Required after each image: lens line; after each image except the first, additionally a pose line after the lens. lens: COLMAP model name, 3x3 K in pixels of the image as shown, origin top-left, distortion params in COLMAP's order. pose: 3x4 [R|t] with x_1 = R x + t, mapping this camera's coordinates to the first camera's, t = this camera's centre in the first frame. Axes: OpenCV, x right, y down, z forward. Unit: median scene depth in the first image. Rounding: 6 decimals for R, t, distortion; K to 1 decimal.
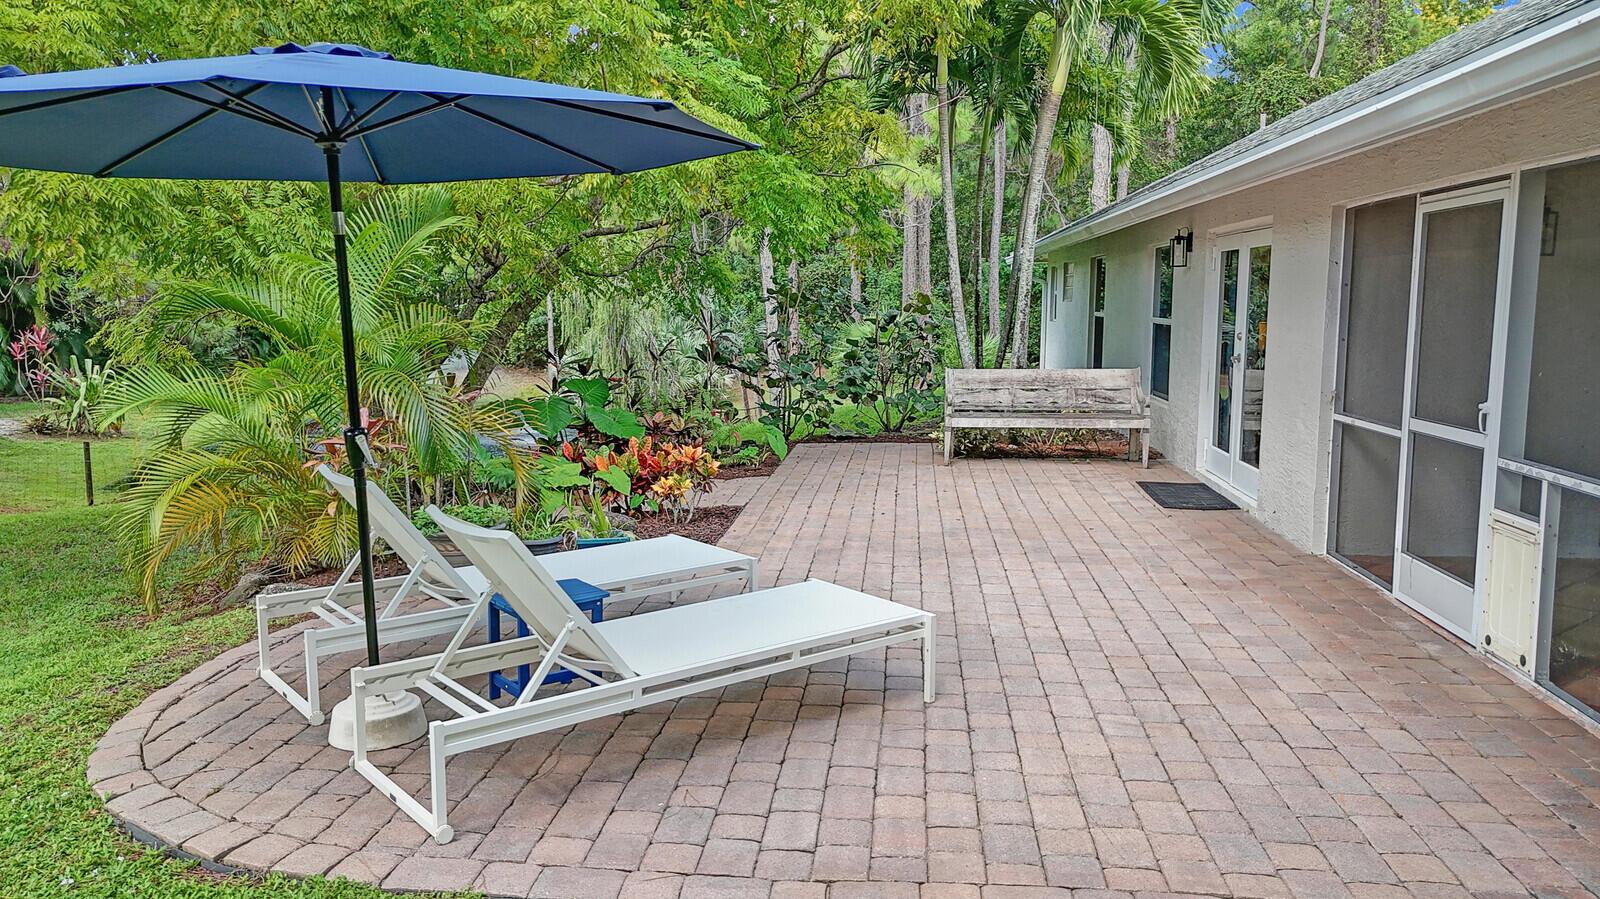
lens RADIAL K [[1156.5, 0, 800.0], [0, 1156.5, 449.5], [0, 0, 1]] dist [0.065781, -0.069697]
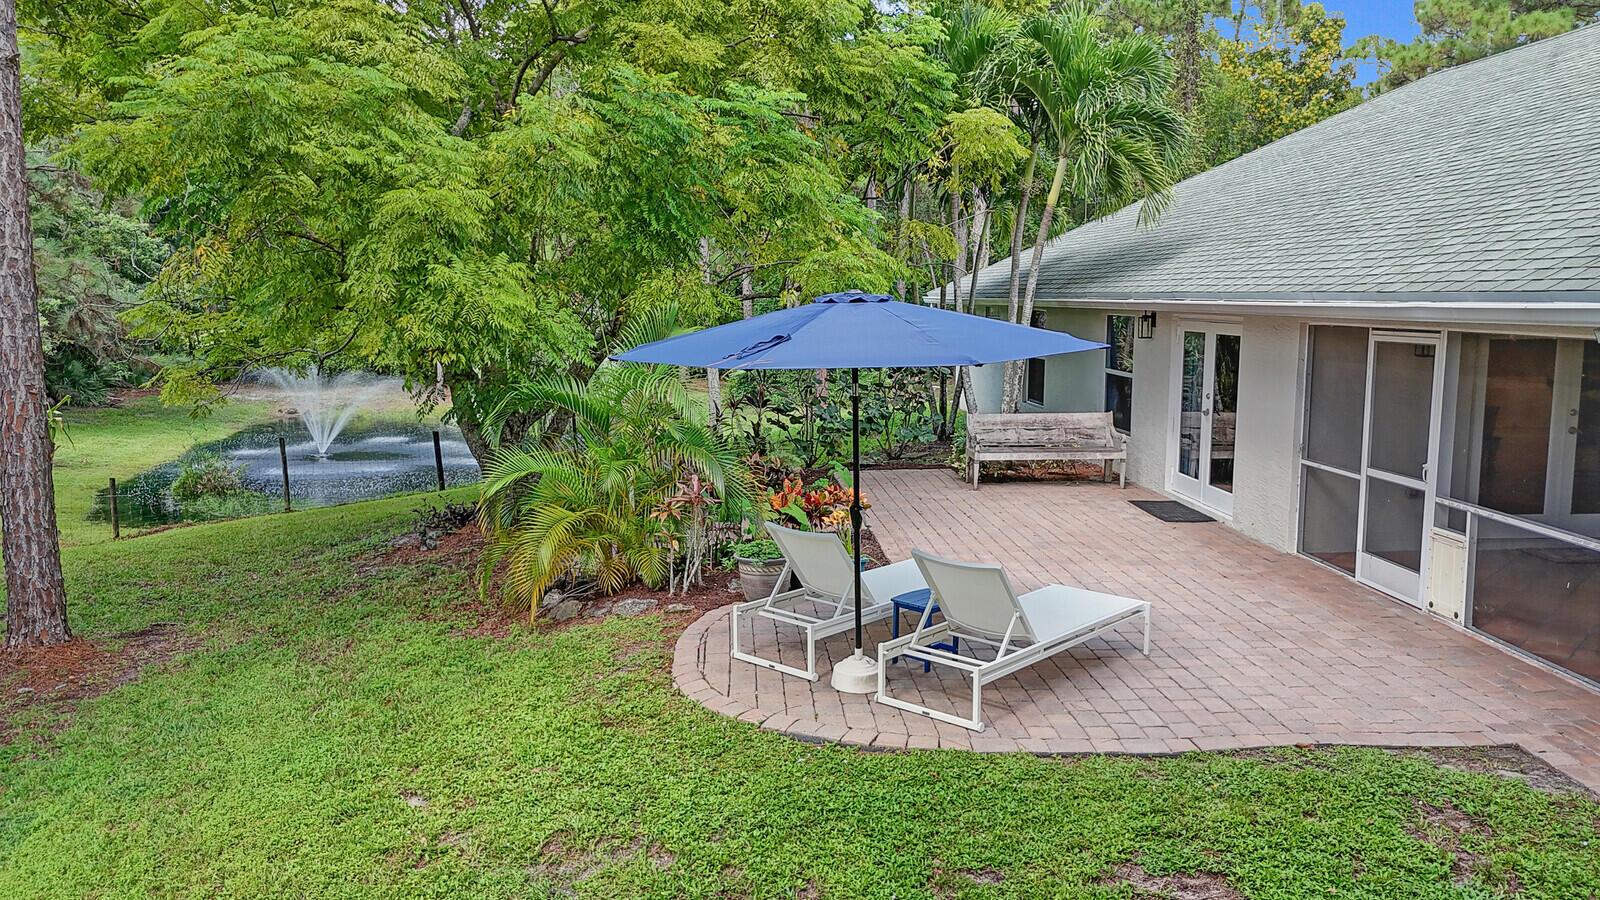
lens RADIAL K [[1156.5, 0, 800.0], [0, 1156.5, 450.0], [0, 0, 1]] dist [0.065781, -0.069697]
pose [[0.986991, -0.019981, 0.159529, -0.578446], [0.019563, 0.999800, 0.004190, -0.085274], [-0.159581, -0.001015, 0.987184, -0.523890]]
